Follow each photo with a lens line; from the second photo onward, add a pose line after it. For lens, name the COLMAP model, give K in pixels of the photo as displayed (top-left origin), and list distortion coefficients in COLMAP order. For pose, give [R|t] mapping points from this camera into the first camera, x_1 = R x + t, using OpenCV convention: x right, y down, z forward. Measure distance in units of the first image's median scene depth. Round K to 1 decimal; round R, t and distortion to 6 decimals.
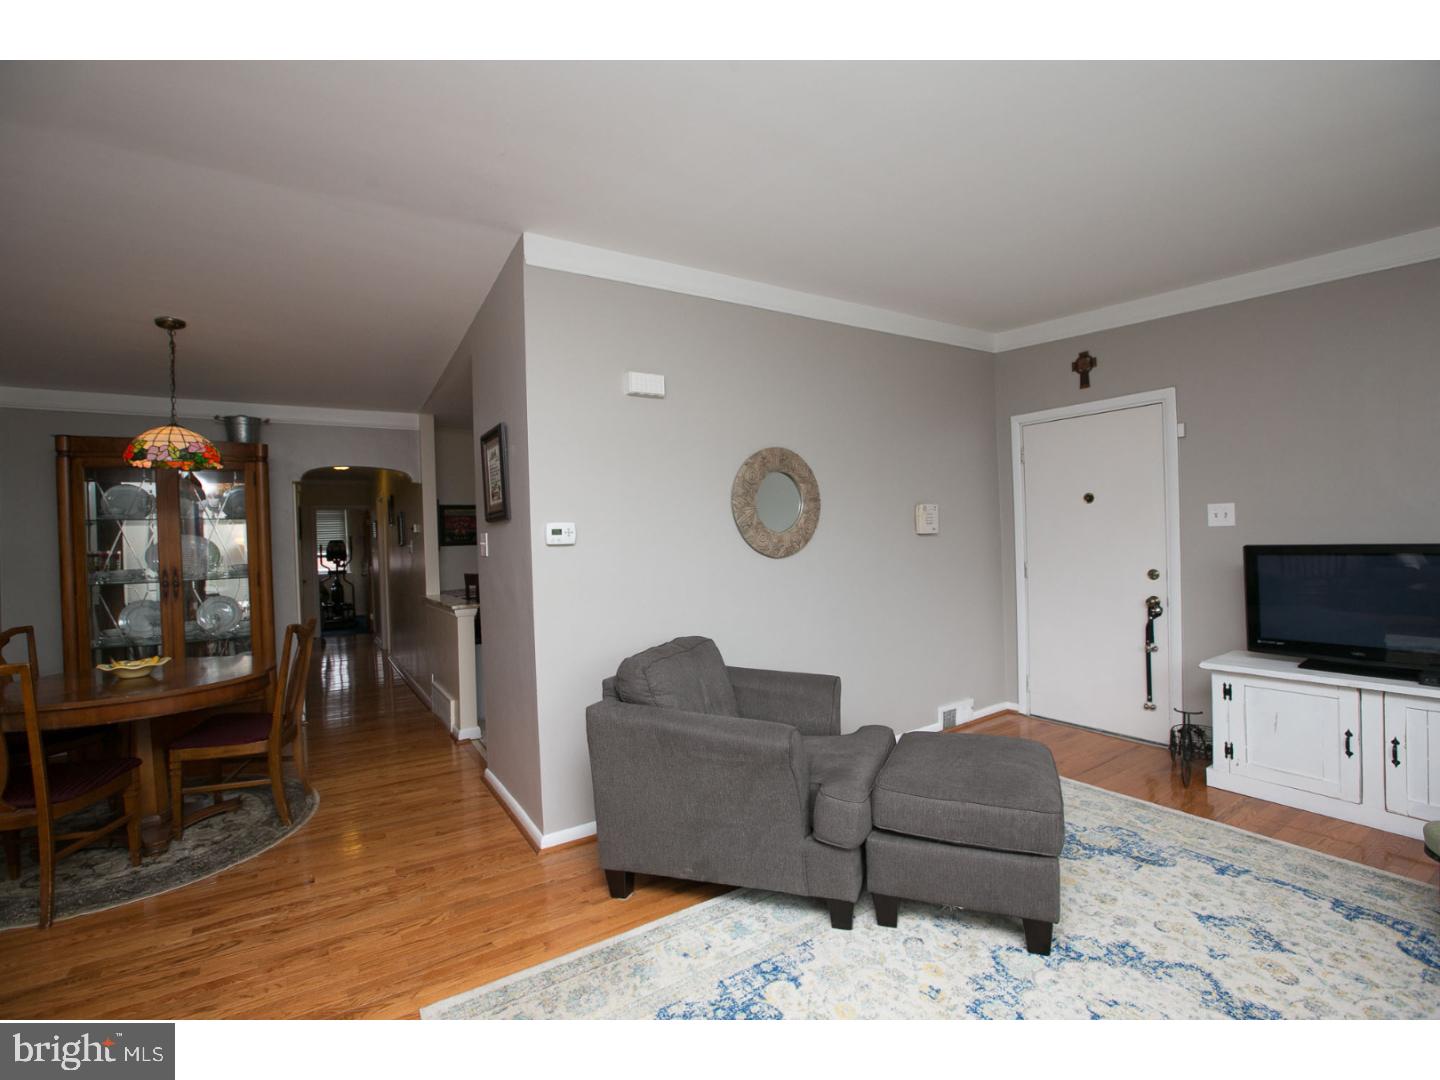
lens RADIAL K [[656.1, 0, 720.0], [0, 656.1, 540.0], [0, 0, 1]] dist [-0.013725, 0.000298]
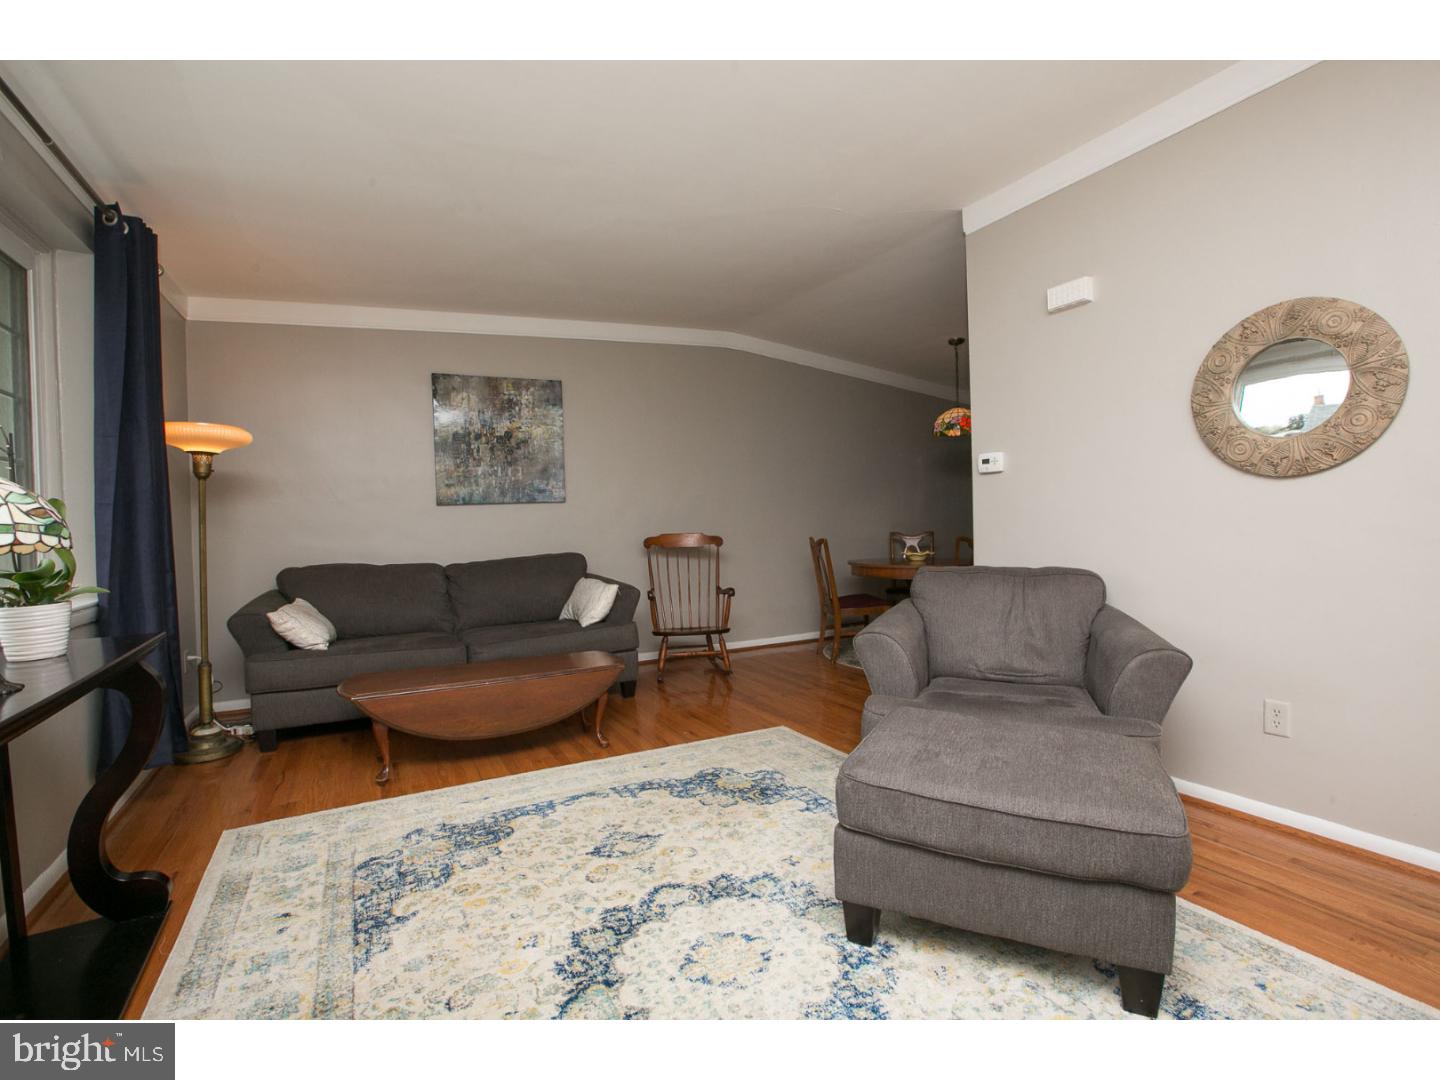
lens RADIAL K [[664.2, 0, 732.2], [0, 664.2, 535.9], [0, 0, 1]] dist [-0.055183, 0.020738]
pose [[-0.042892, 0.052982, -0.997674, 0.839222], [0.019336, 0.998450, 0.052192, 0.044385], [0.998893, -0.017052, -0.043850, 0.562531]]
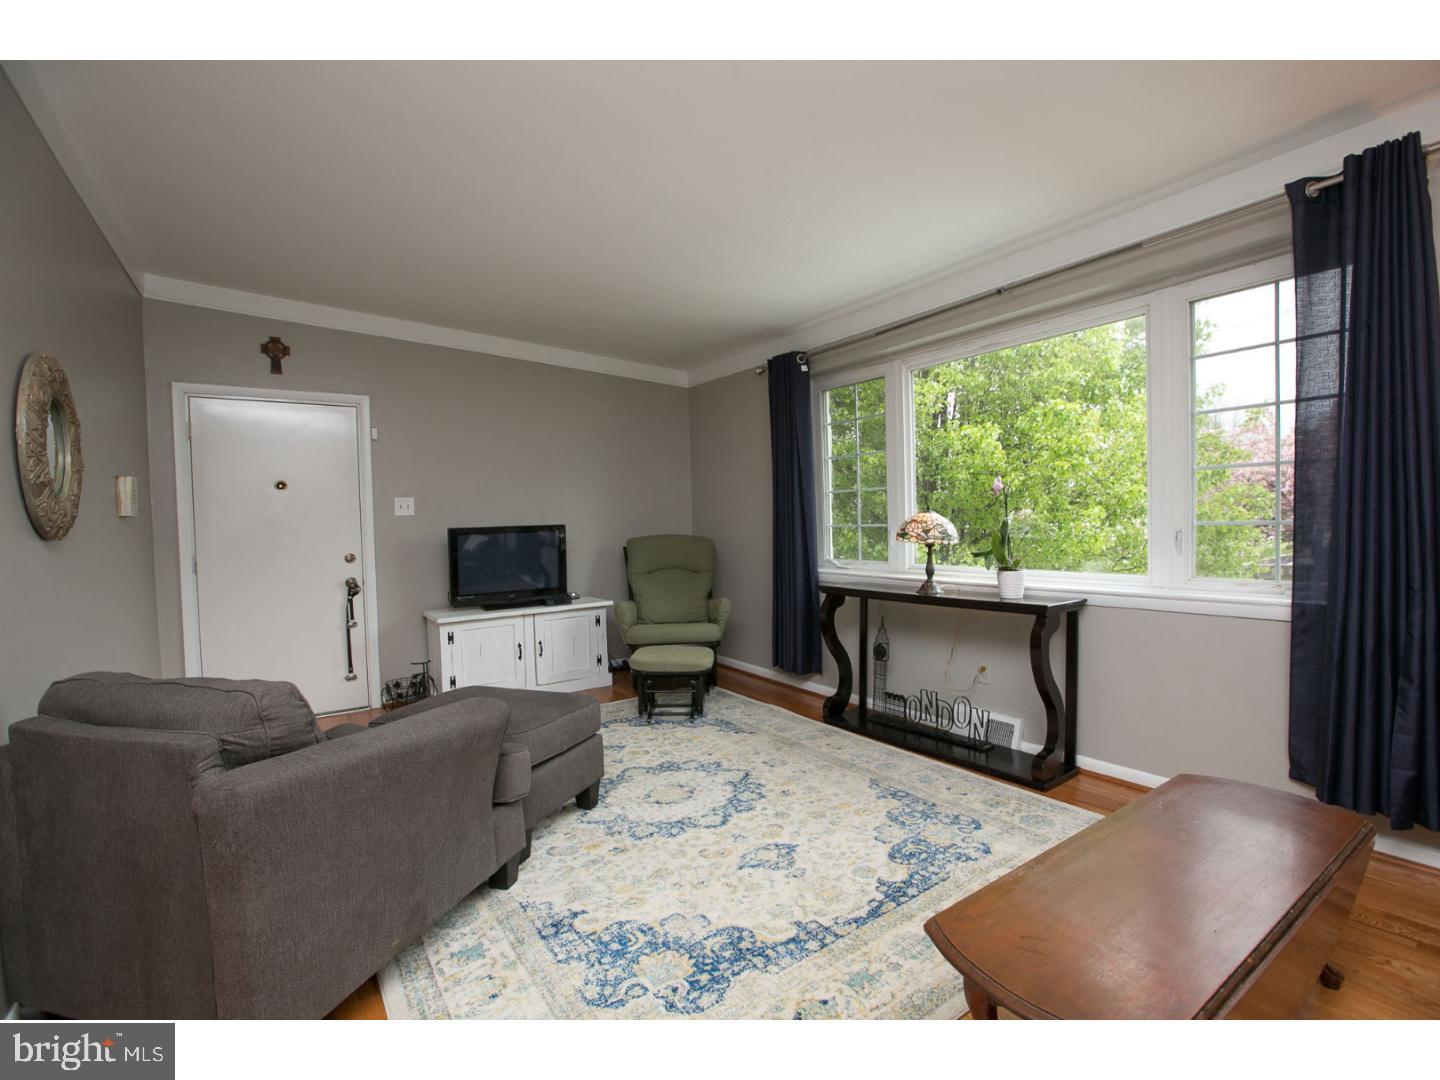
lens RADIAL K [[664.2, 0, 732.2], [0, 664.2, 535.9], [0, 0, 1]] dist [-0.055183, 0.020738]
pose [[-0.052755, 0.009169, 0.998565, -0.579652], [0.031169, 0.999486, -0.007531, 0.051722], [-0.998121, 0.030727, -0.053013, 0.481455]]
